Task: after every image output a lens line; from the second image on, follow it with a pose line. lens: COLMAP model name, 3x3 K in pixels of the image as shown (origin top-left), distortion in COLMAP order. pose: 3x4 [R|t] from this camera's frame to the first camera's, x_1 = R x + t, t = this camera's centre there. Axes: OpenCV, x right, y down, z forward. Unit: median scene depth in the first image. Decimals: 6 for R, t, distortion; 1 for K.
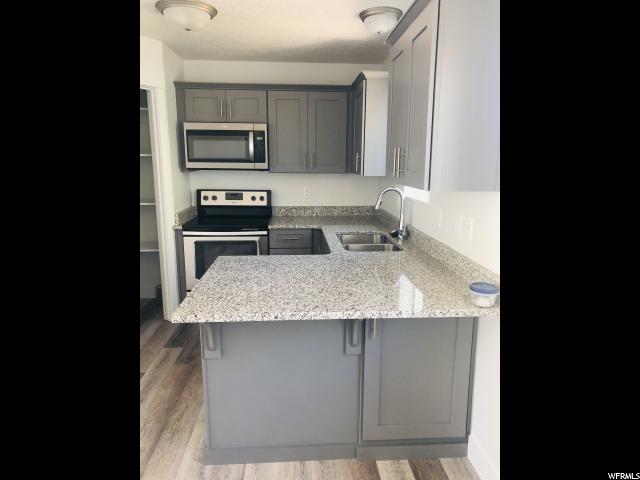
lens RADIAL K [[410.3, 0, 323.9], [0, 410.3, 230.2], [0, 0, 1]] dist [0.038952, 0.000093]
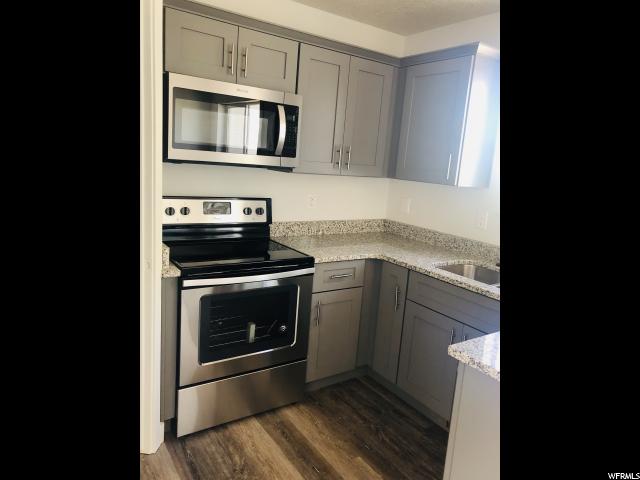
lens RADIAL K [[410.3, 0, 323.9], [0, 410.3, 230.2], [0, 0, 1]] dist [0.038952, 0.000093]
pose [[0.862529, -0.027292, 0.505272, -0.416366], [0.017787, 0.999563, 0.023628, -0.065069], [-0.505695, -0.011392, 0.862637, 0.420112]]
